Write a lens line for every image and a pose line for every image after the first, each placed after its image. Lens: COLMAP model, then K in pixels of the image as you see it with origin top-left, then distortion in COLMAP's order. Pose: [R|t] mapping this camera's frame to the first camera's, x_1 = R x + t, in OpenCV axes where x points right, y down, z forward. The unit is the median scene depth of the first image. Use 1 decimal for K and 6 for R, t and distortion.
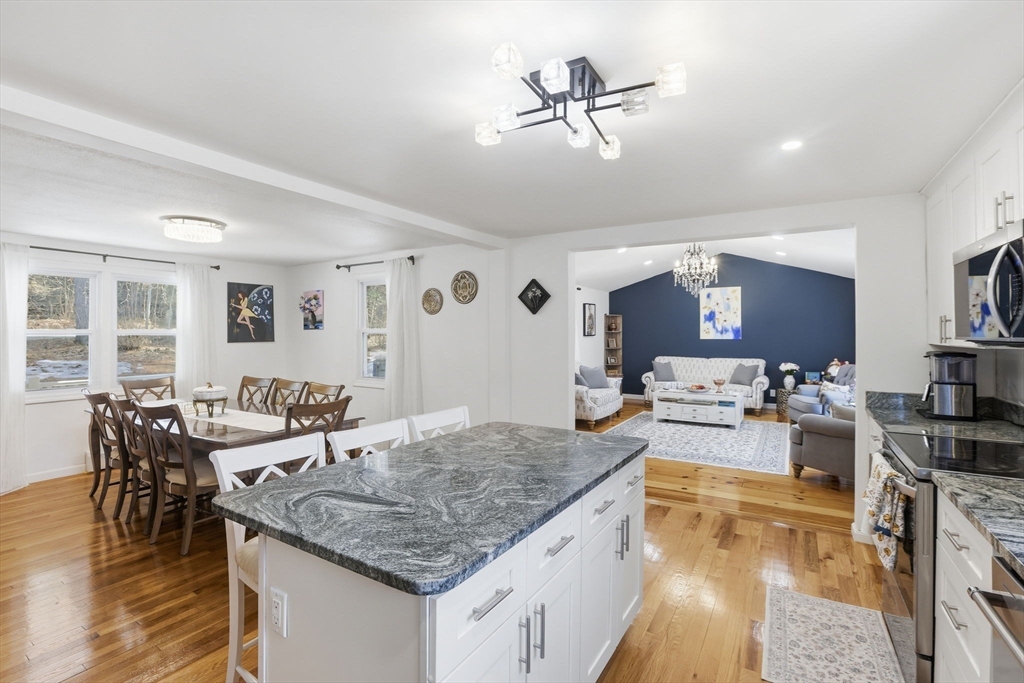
lens RADIAL K [[472.3, 0, 509.3], [0, 472.3, 325.6], [0, 0, 1]] dist [-0.059680, 0.024787]
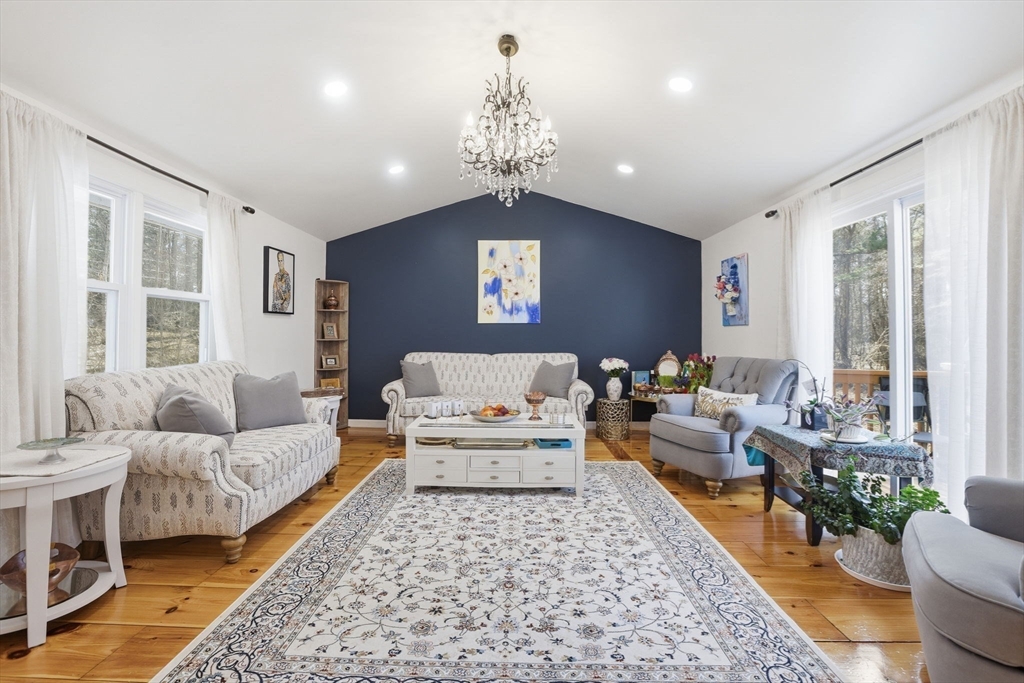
lens RADIAL K [[472.3, 0, 509.3], [0, 472.3, 325.6], [0, 0, 1]] dist [-0.059680, 0.024787]
pose [[0.861183, 0.011289, 0.508169, 0.187993], [-0.008101, 0.999931, -0.008484, 0.053674], [-0.508230, 0.003190, 0.861216, 0.650737]]
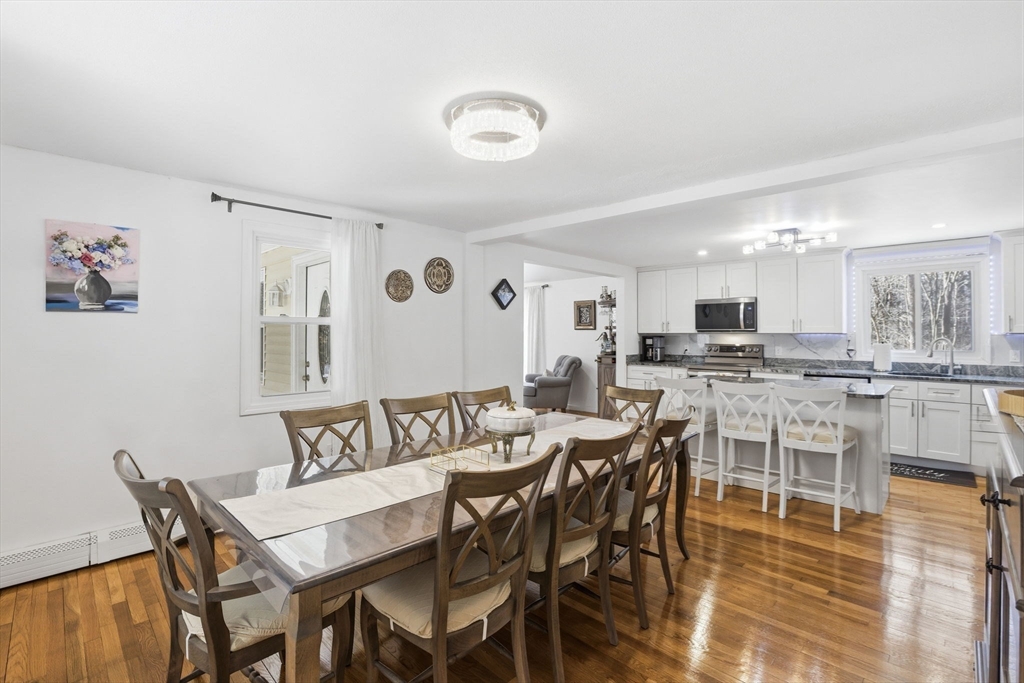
lens RADIAL K [[462.6, 0, 515.5], [0, 462.6, 321.7], [0, 0, 1]] dist [-0.033980, 0.000244]
pose [[0.221316, 0.021410, 0.974967, -0.699948], [-0.017984, 0.999679, -0.017870, 0.016737], [-0.975036, -0.013579, 0.221630, 0.489899]]
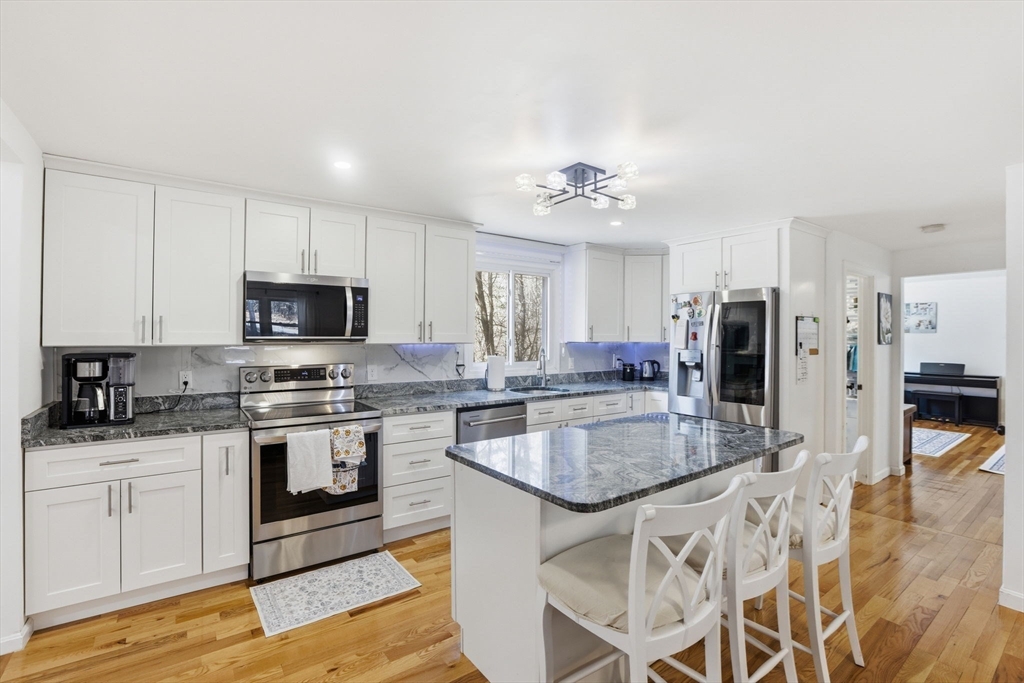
lens RADIAL K [[472.3, 0, 509.3], [0, 472.3, 325.6], [0, 0, 1]] dist [-0.059680, 0.024787]
pose [[-0.924814, 0.003299, 0.380405, -0.064311], [-0.011572, 0.999256, -0.036798, 0.011668], [-0.380243, -0.038433, -0.924088, 0.643367]]
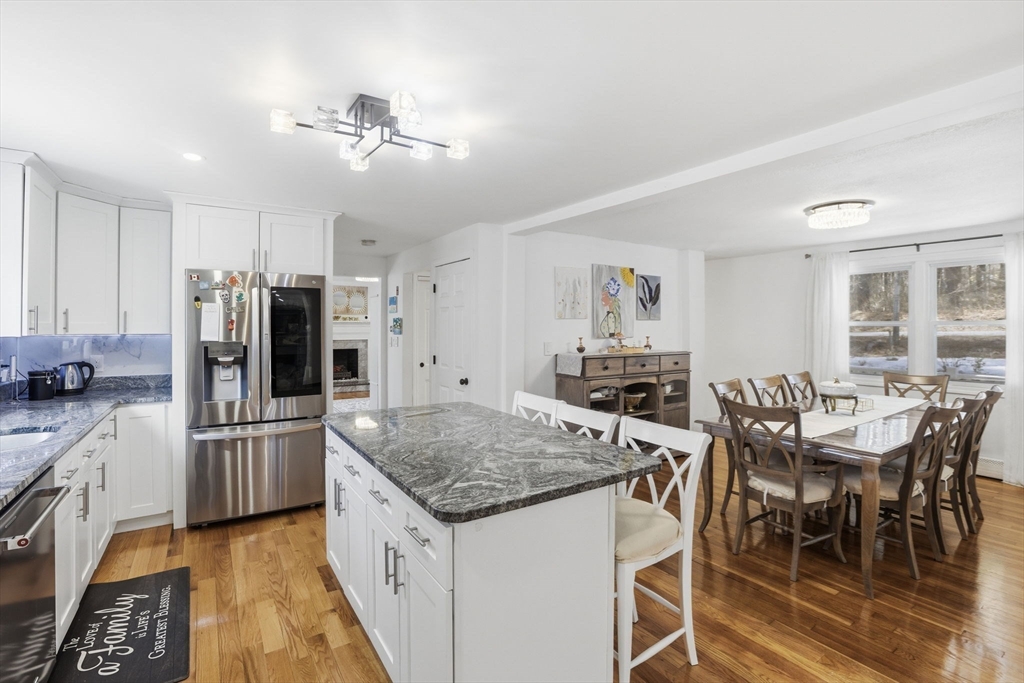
lens RADIAL K [[472.3, 0, 509.3], [0, 472.3, 325.6], [0, 0, 1]] dist [-0.059680, 0.024787]
pose [[-0.418036, -0.000714, -0.908430, 0.272169], [0.015282, 0.999853, -0.007818, 0.009253], [0.908302, -0.017151, -0.417964, 0.457584]]
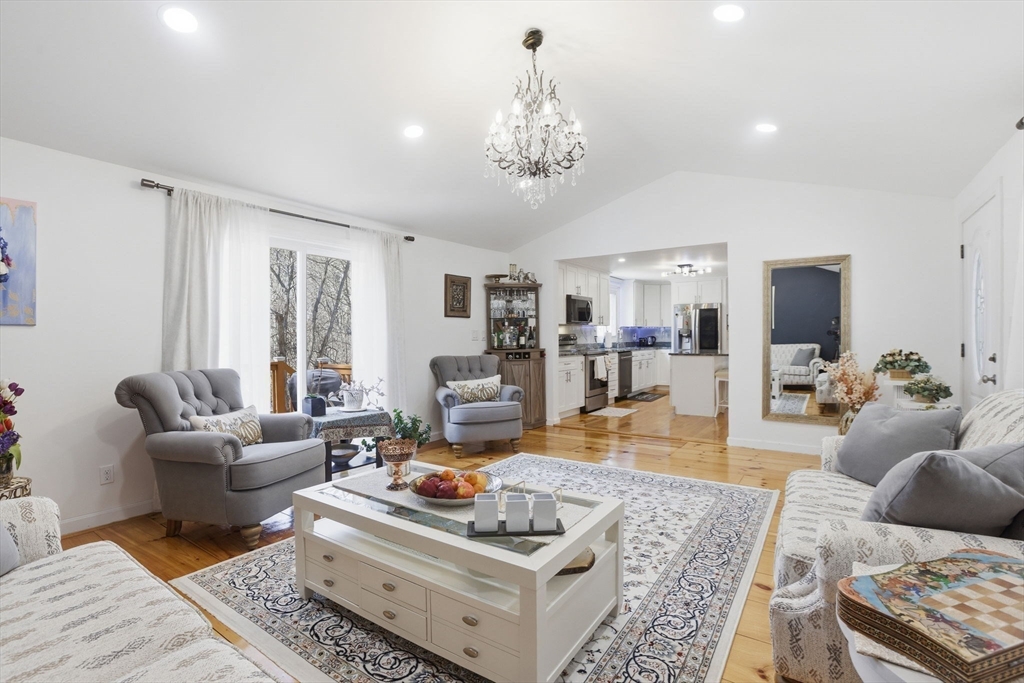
lens RADIAL K [[475.0, 0, 516.2], [0, 475.0, 341.6], [0, 0, 1]] dist [-0.000394, -0.000036]
pose [[-0.999061, 0.003809, 0.043156, 0.409531], [0.003687, 0.999989, -0.002928, 0.059884], [-0.043167, -0.002766, -0.999064, 1.465934]]
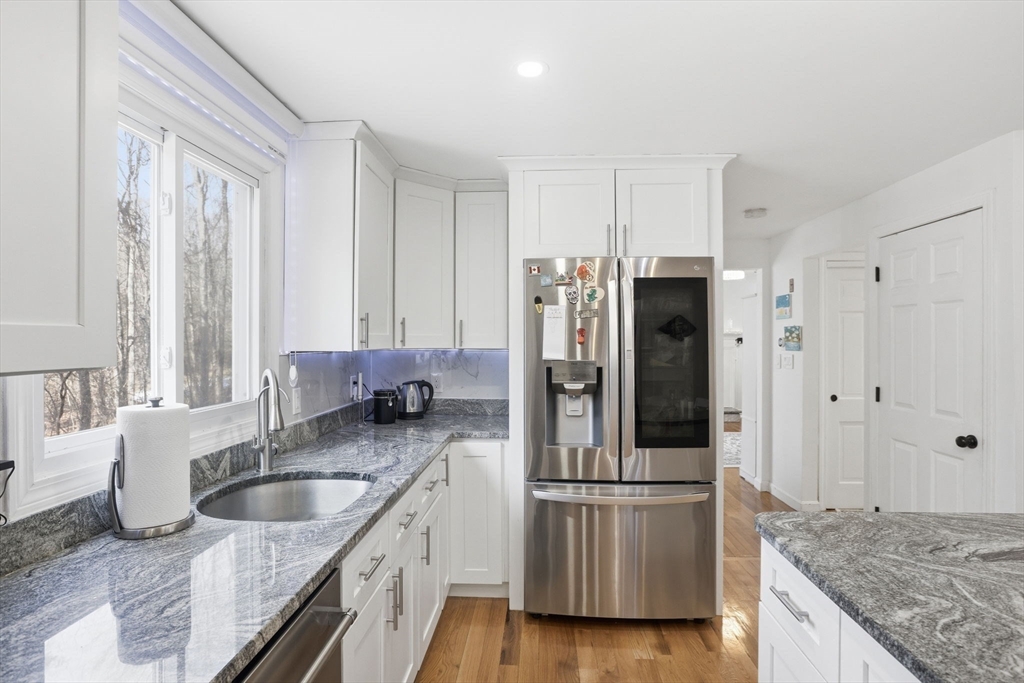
lens RADIAL K [[523.7, 0, 508.0], [0, 523.7, 336.6], [0, 0, 1]] dist [-0.015197, 0.002665]
pose [[-0.880807, -0.000391, -0.473476, 0.174519], [0.010640, 0.999731, -0.020619, 0.007679], [0.473356, -0.023199, -0.880566, 0.292763]]
